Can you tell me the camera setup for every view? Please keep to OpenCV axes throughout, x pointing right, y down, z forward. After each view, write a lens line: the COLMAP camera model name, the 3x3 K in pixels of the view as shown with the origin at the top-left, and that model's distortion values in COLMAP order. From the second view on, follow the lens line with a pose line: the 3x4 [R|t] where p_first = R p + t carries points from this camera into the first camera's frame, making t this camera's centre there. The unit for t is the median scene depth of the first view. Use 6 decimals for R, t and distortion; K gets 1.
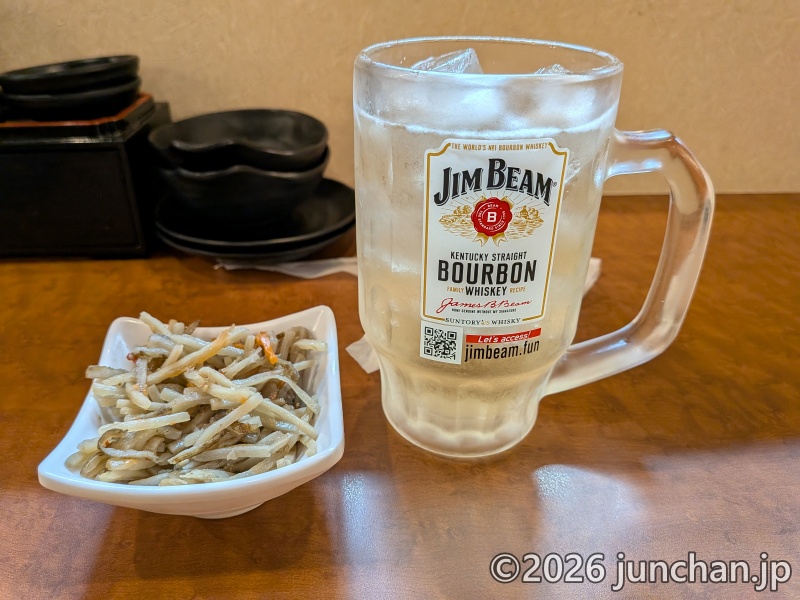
lens RADIAL K [[572.1, 0, 396.5], [0, 572.1, 299.7], [0, 0, 1]] dist [0.029673, -0.048583]
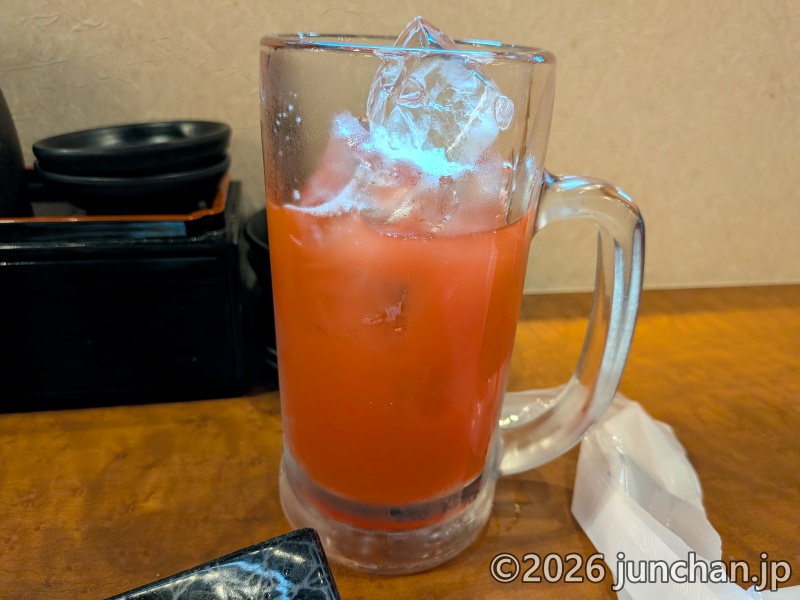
lens RADIAL K [[572.1, 0, 402.1], [0, 572.1, 299.3], [0, 0, 1]] dist [0.029673, -0.048583]
pose [[0.982347, -0.023041, 0.185643, -0.360785], [0.026307, 0.999539, -0.015149, -0.177676], [-0.185208, 0.019765, 0.982500, 0.214663]]
